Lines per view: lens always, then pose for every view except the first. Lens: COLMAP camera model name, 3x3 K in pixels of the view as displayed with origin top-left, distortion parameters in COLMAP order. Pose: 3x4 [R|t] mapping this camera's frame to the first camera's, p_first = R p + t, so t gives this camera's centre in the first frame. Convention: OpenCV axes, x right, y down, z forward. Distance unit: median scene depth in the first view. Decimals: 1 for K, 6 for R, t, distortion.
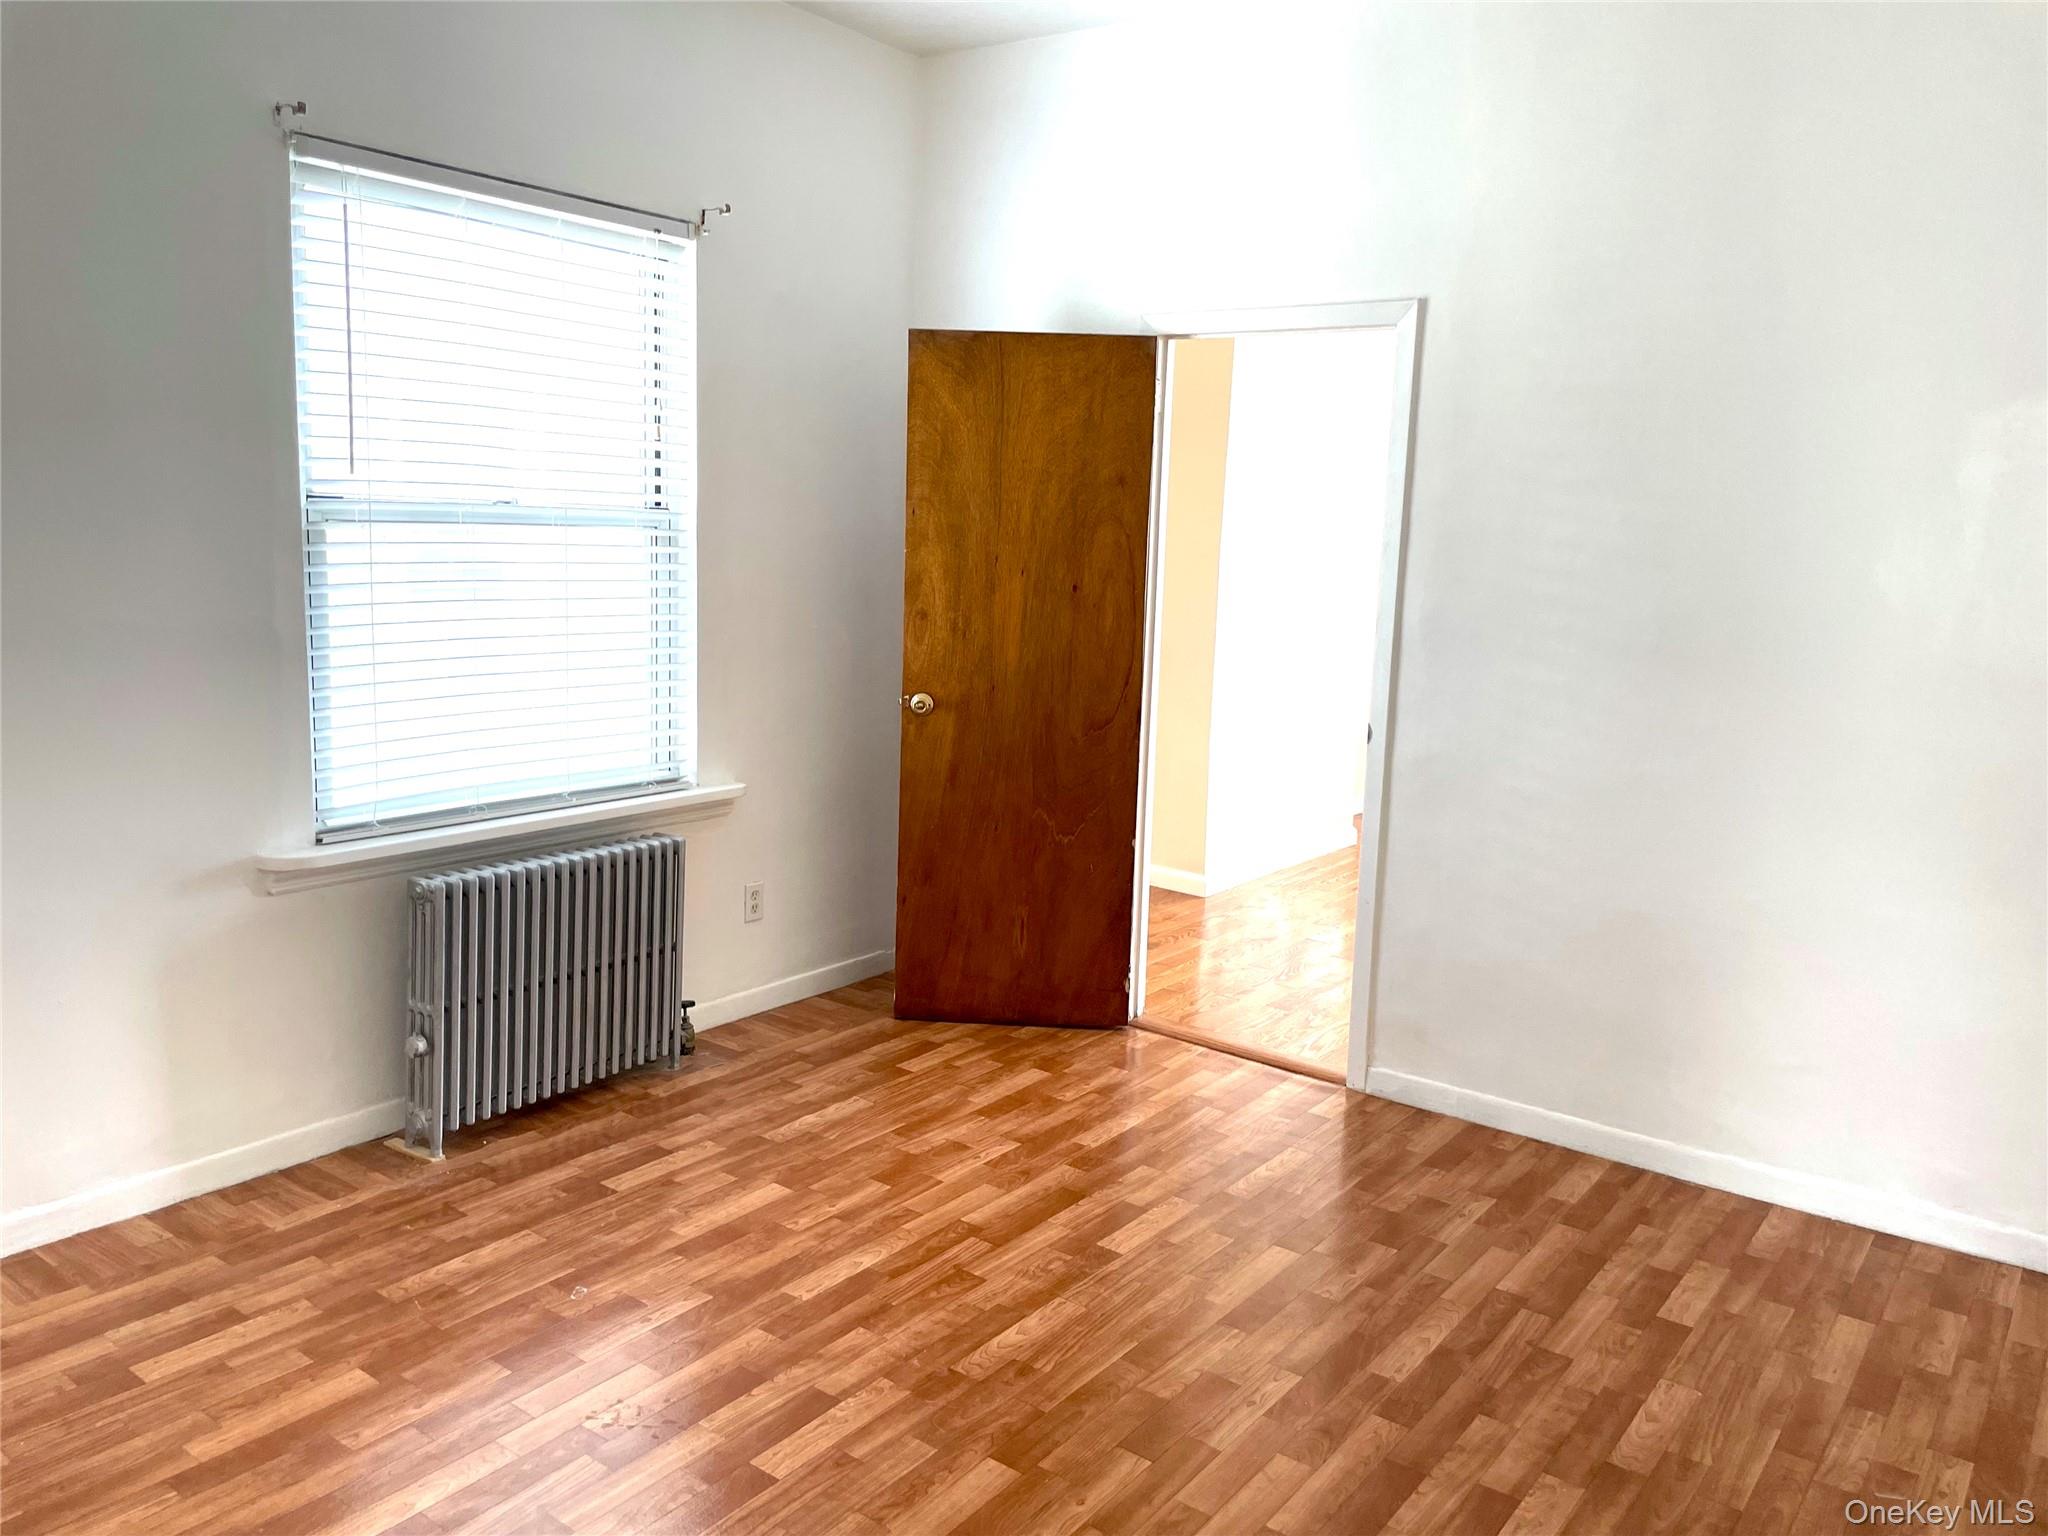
lens RADIAL K [[1518.3, 0, 1024.0], [0, 1518.3, 768.0], [0, 0, 1]] dist [0.075940, -0.113088]
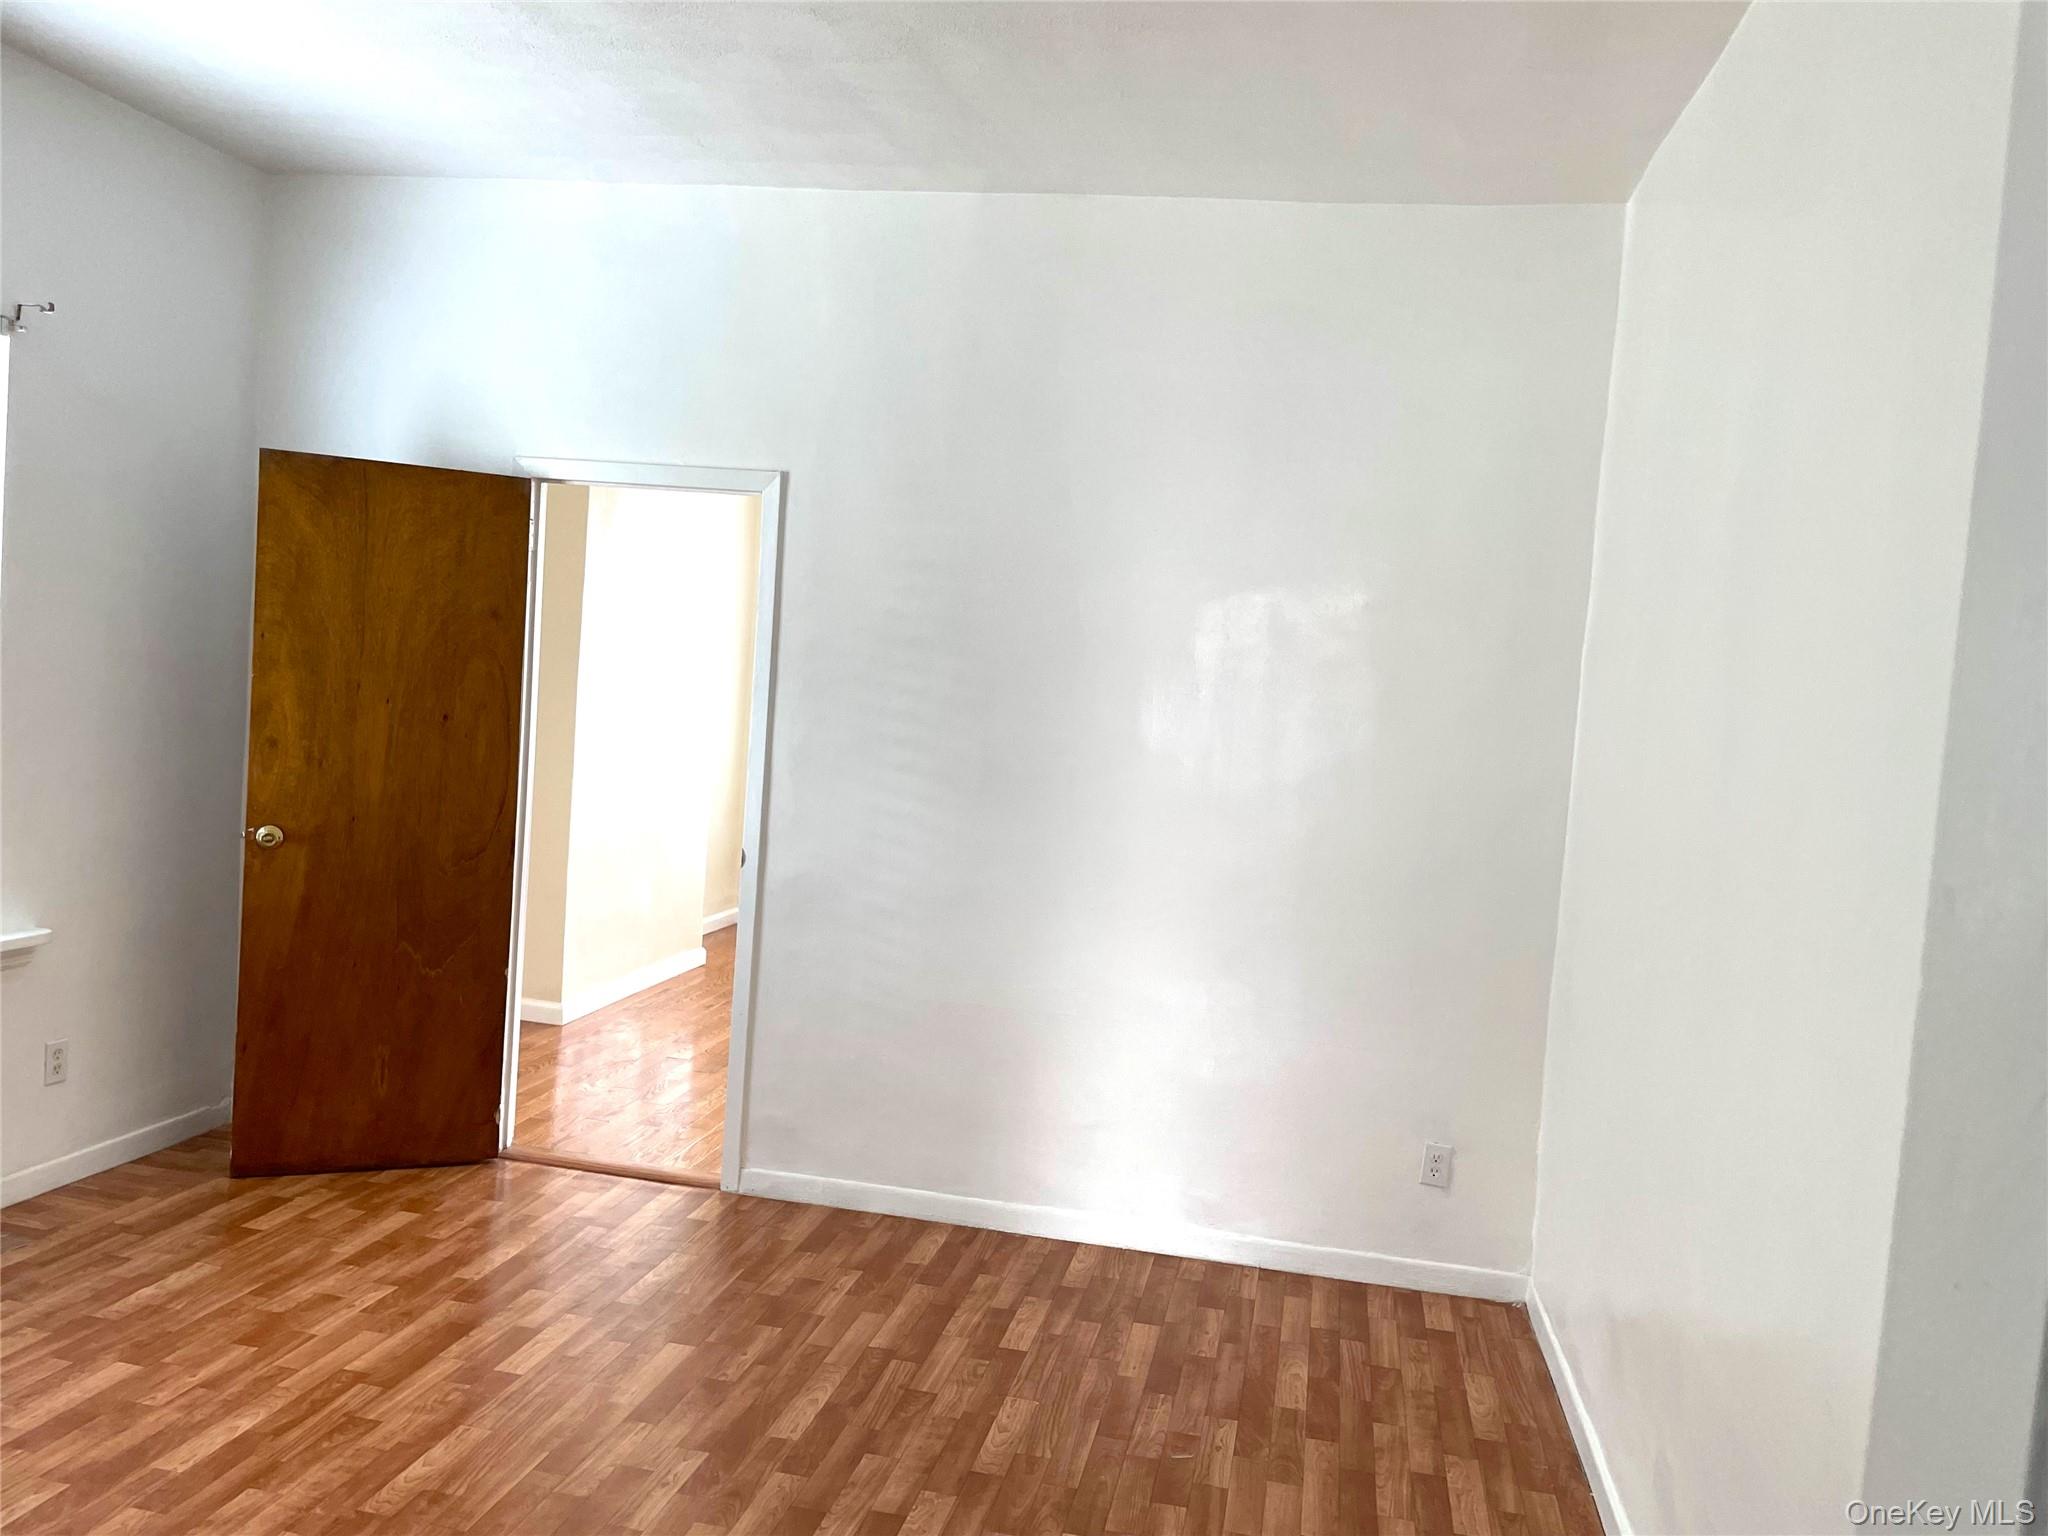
lens RADIAL K [[1518.3, 0, 1024.0], [0, 1518.3, 768.0], [0, 0, 1]] dist [0.075940, -0.113088]
pose [[0.903368, 0.004662, 0.428841, -0.071822], [0.030460, 0.996718, -0.075001, 0.001568], [-0.427783, 0.080816, 0.900261, -0.095715]]
